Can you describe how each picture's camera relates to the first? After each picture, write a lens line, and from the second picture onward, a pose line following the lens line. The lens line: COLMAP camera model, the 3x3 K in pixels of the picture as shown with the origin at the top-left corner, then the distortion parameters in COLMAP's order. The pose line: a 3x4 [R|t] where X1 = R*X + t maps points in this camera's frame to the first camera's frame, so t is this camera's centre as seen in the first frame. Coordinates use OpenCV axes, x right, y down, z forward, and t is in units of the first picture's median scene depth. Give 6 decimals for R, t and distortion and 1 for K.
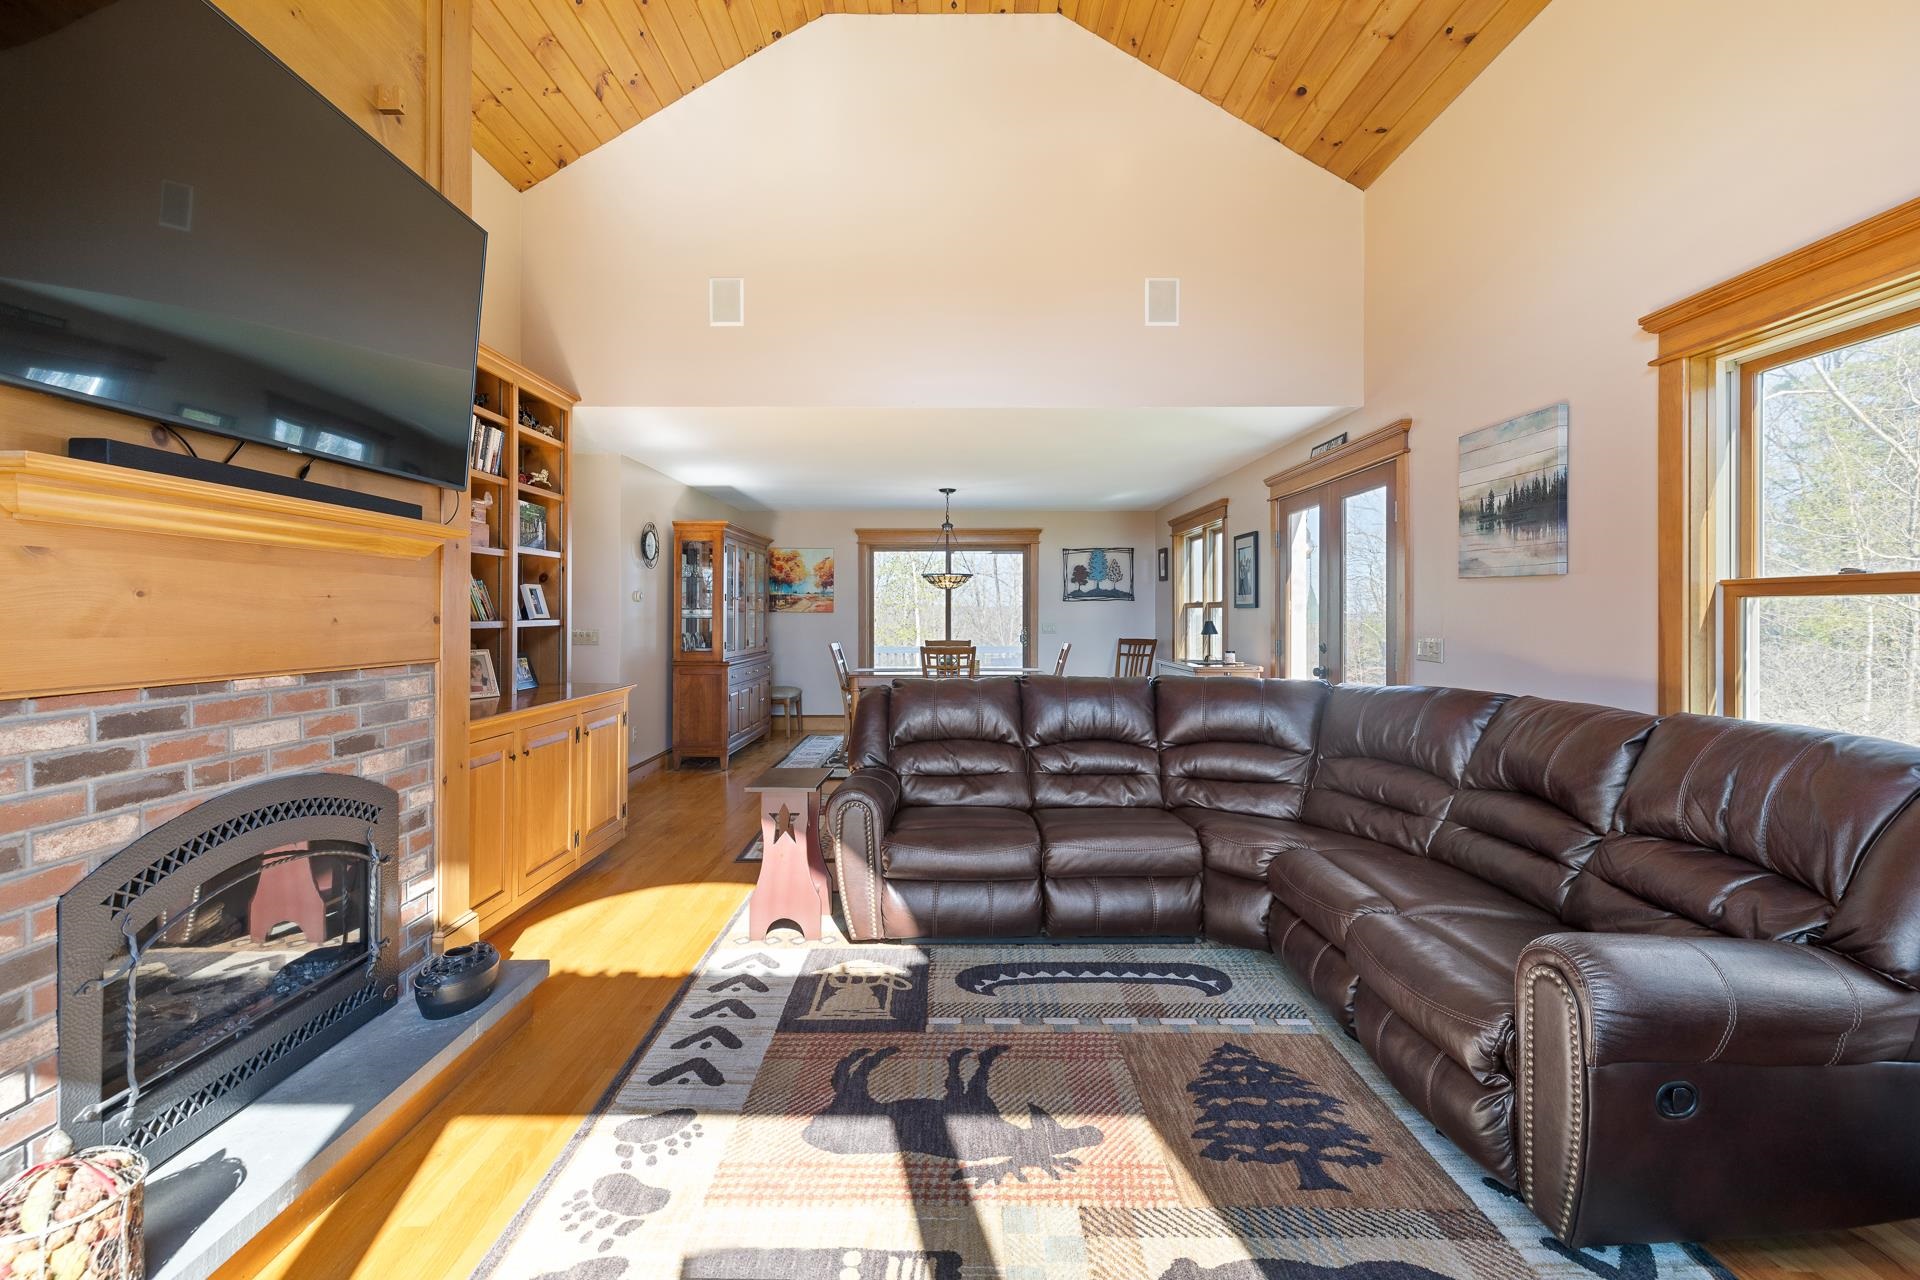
lens RADIAL K [[832.0, 0, 955.3], [0, 832.0, 613.7], [0, 0, 1]] dist [-0.000078, 0.000183]
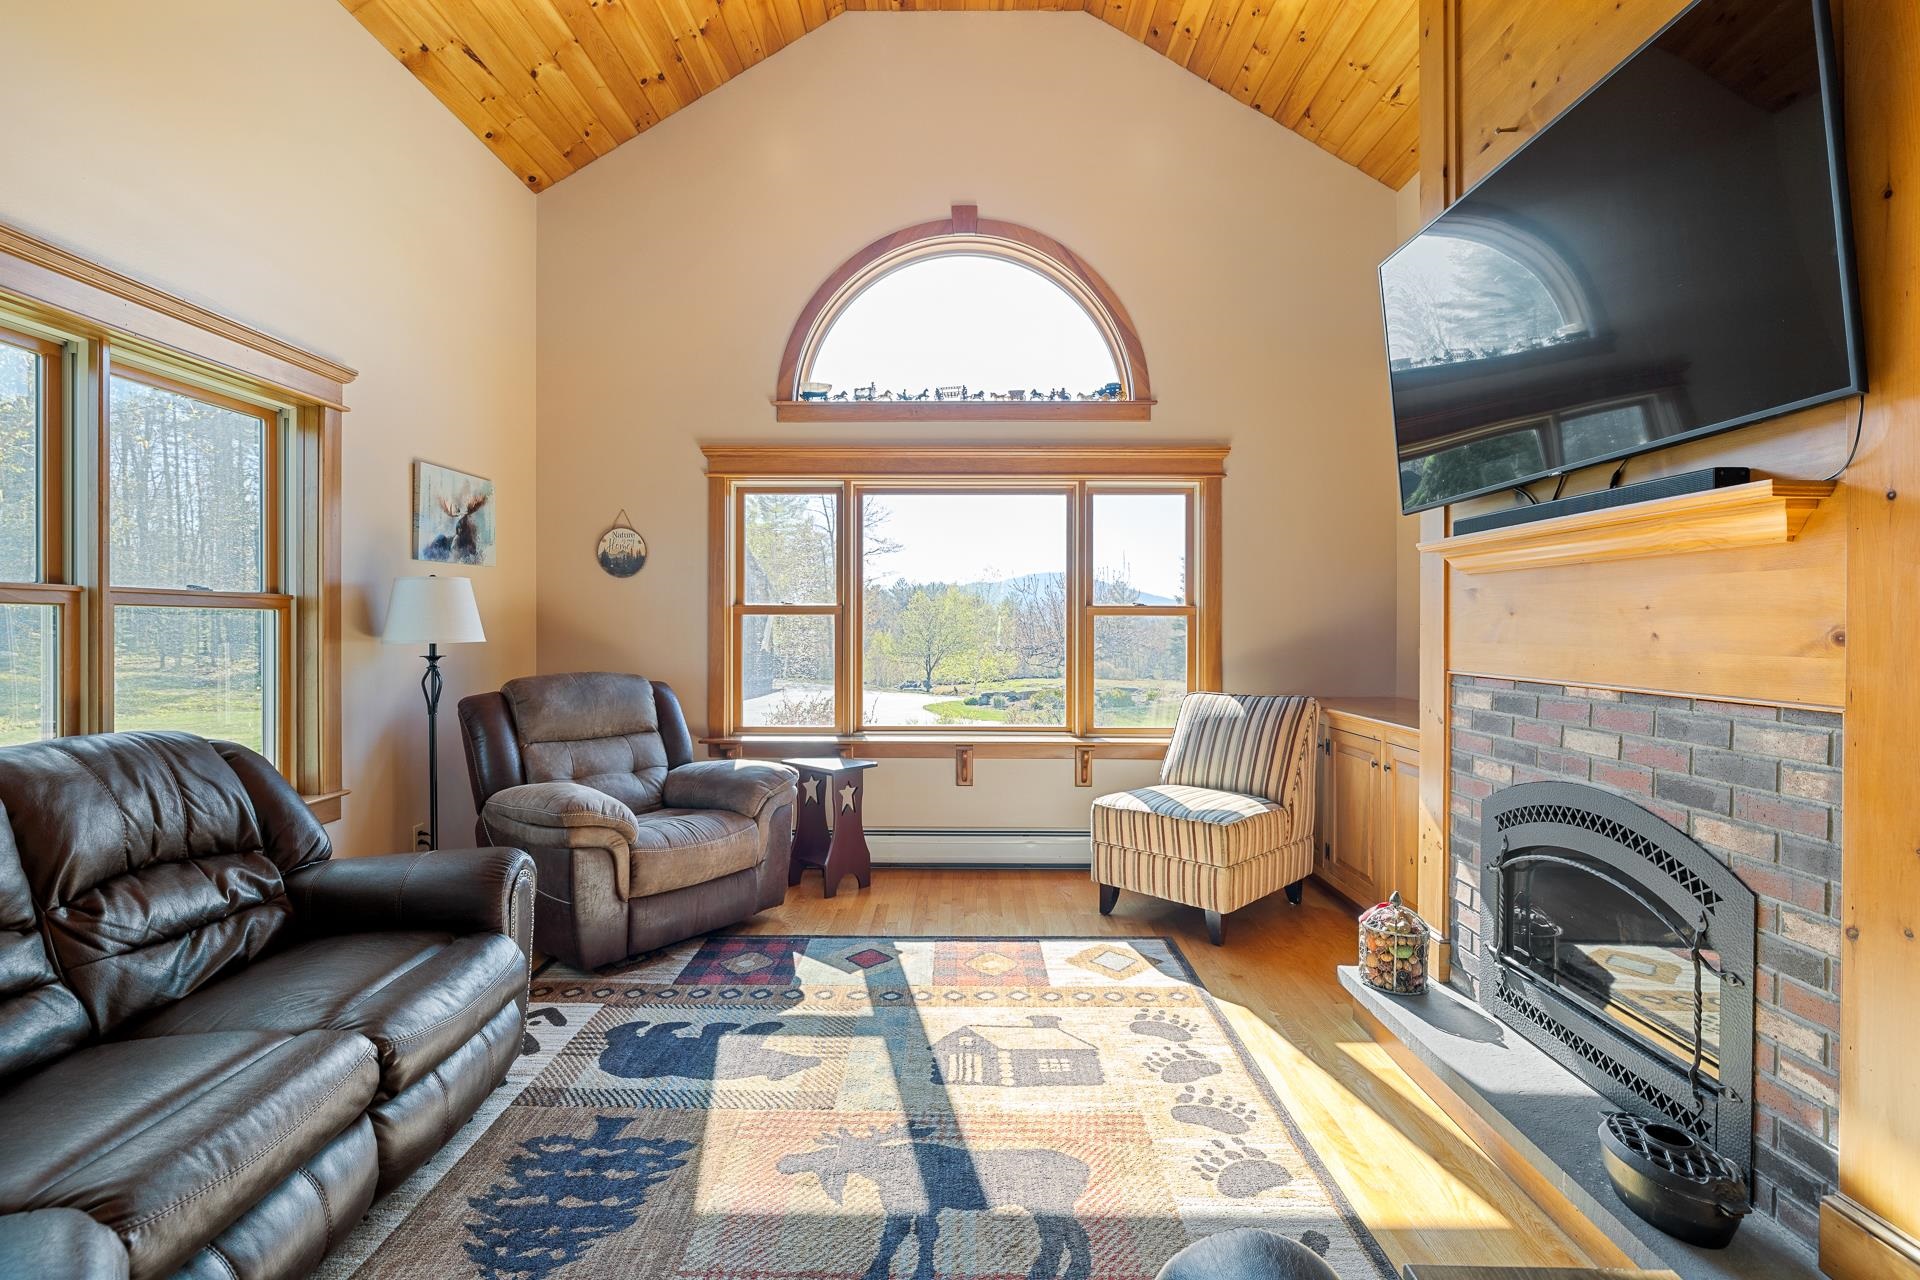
lens RADIAL K [[888.0, 0, 953.6], [0, 888.0, 631.8], [0, 0, 1]] dist [-0.007057, 0.000486]
pose [[-0.999944, -0.003272, 0.010084, -0.023713], [-0.003222, 0.999983, 0.004961, 0.001229], [-0.010100, 0.004928, -0.999937, 1.337135]]
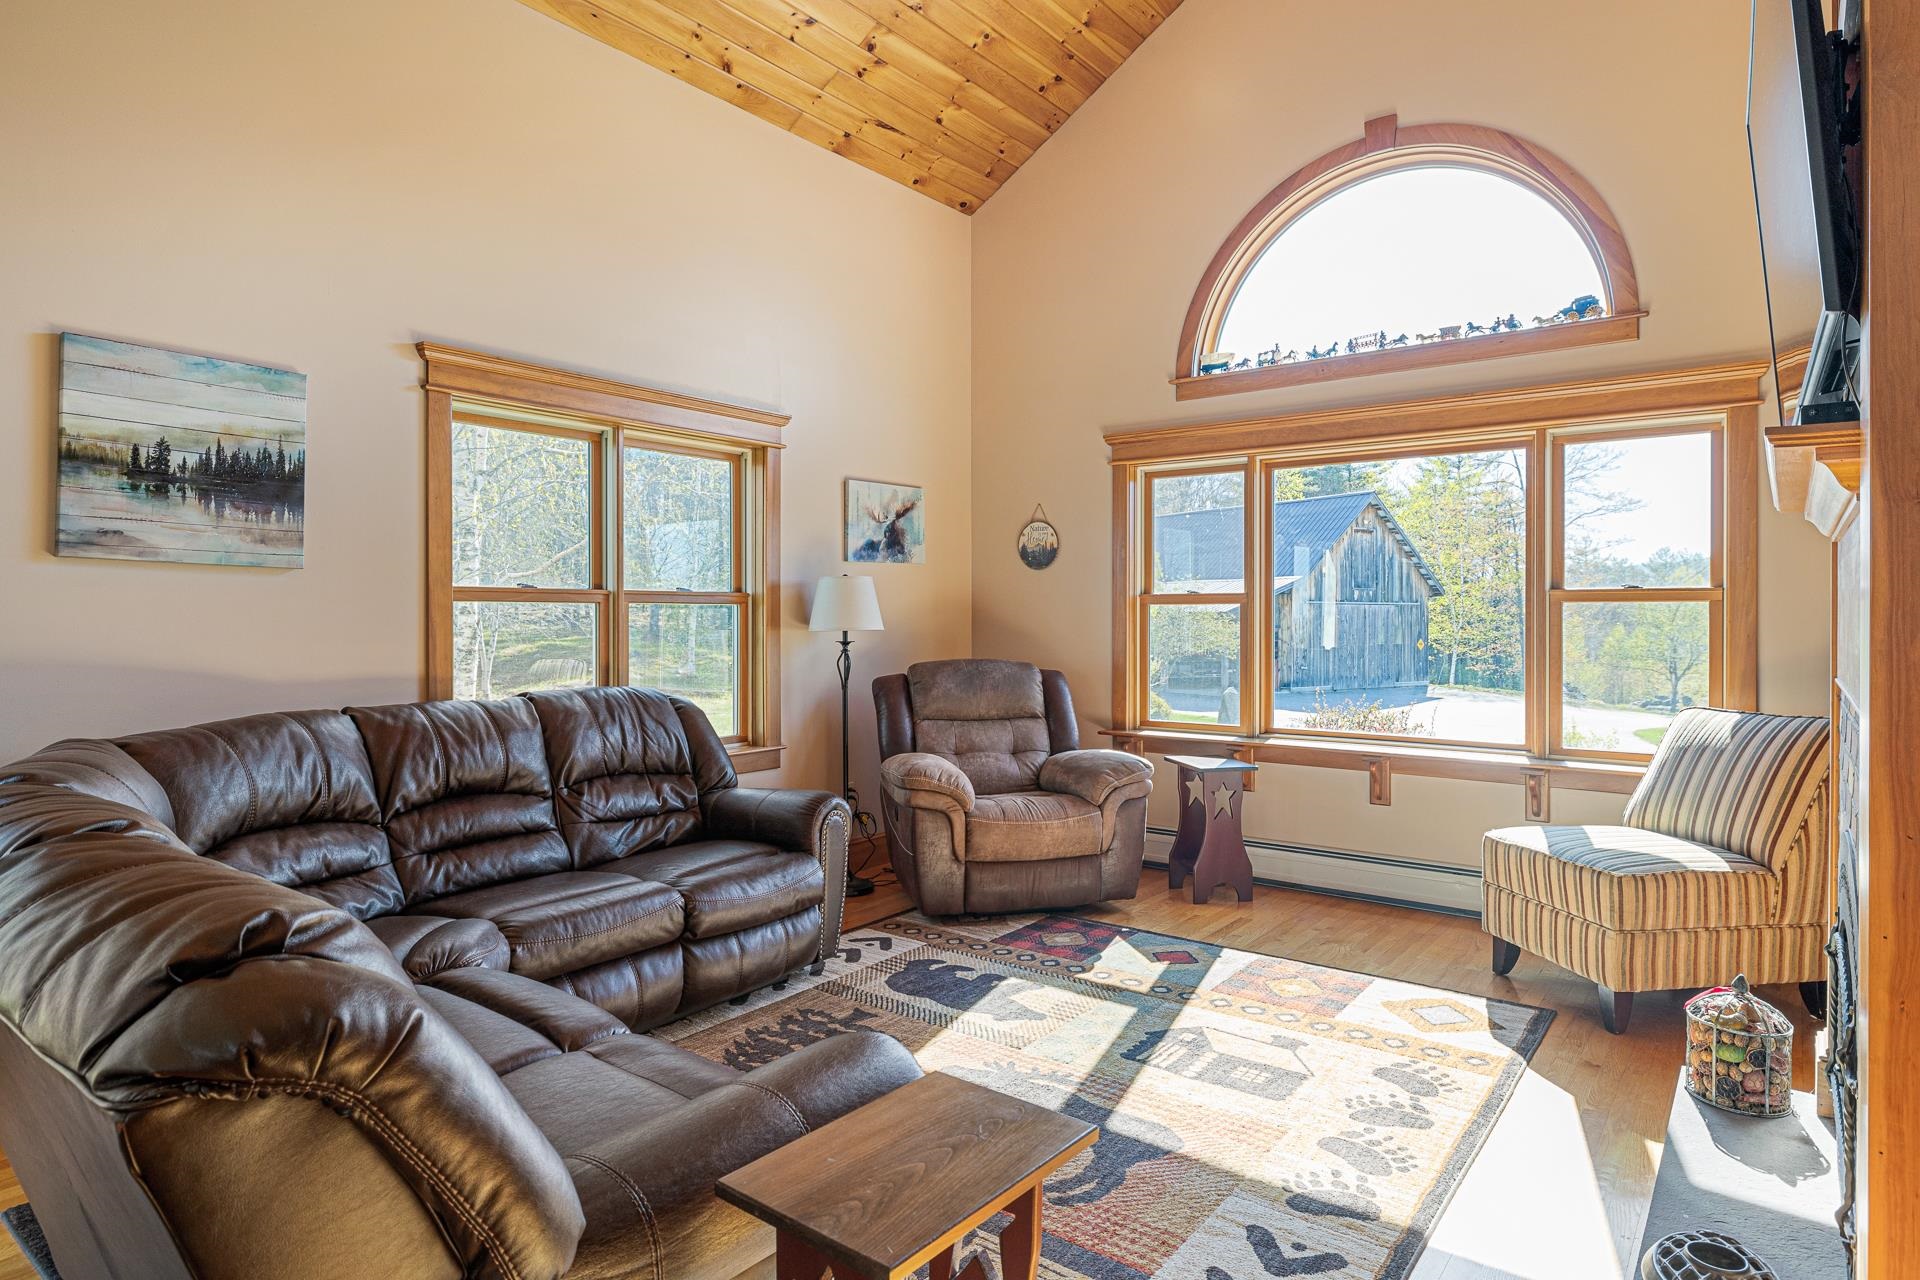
lens RADIAL K [[1084.6, 0, 953.5], [0, 1084.6, 629.1], [0, 0, 1]] dist [0.000599, 0.001496]
pose [[-0.793432, -0.009320, 0.608588, -0.491019], [-0.002634, 0.999926, 0.011878, 0.000503], [-0.608654, 0.007821, -0.793397, 1.438702]]
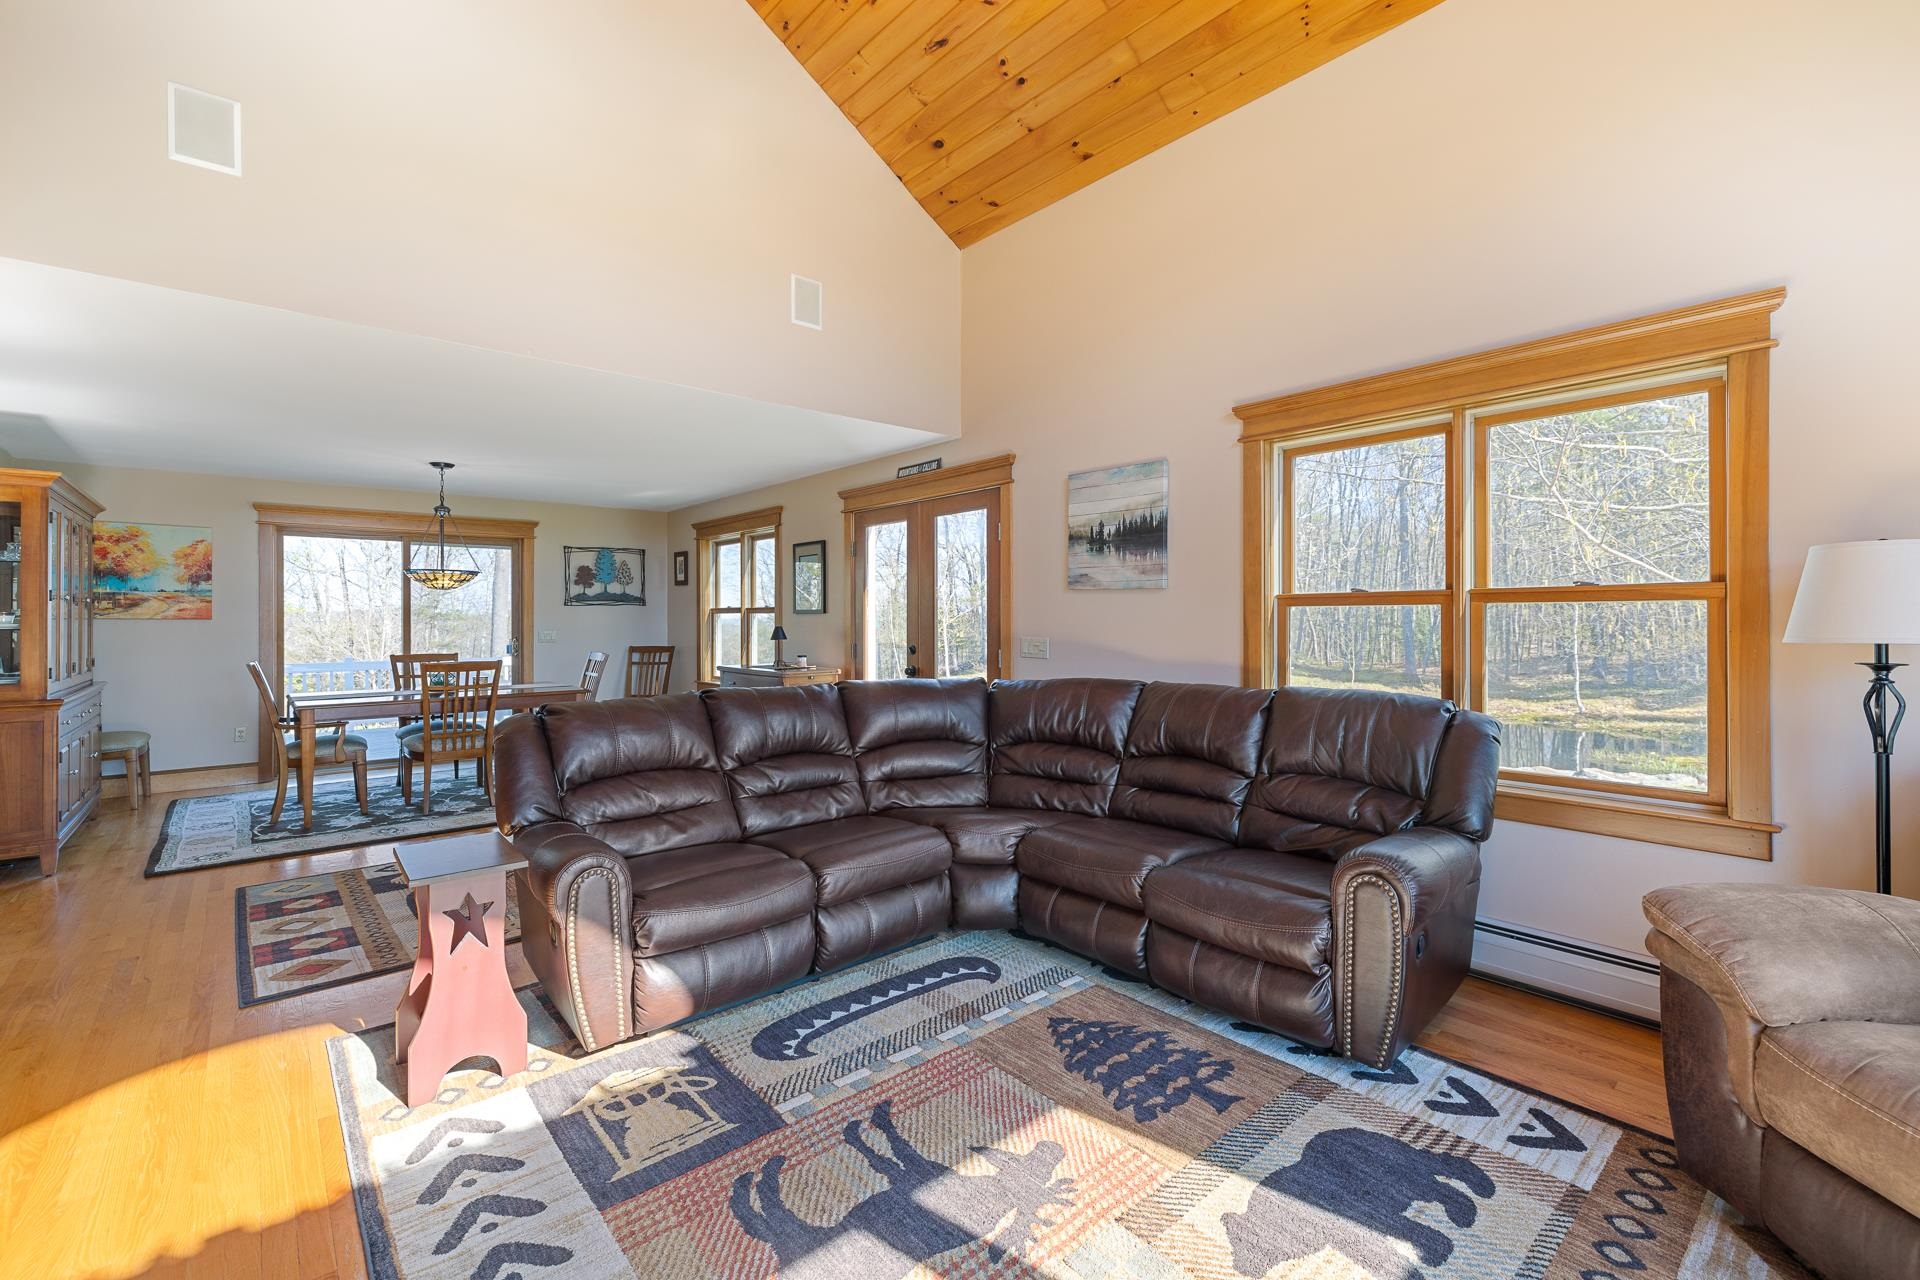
lens RADIAL K [[812.5, 0, 956.4], [0, 812.5, 619.6], [0, 0, 1]] dist [-0.000661, -0.000138]
pose [[0.755301, -0.003912, 0.655367, -0.361328], [0.003696, 0.999992, 0.001710, -0.000667], [-0.655368, 0.001131, 0.755309, 0.229837]]
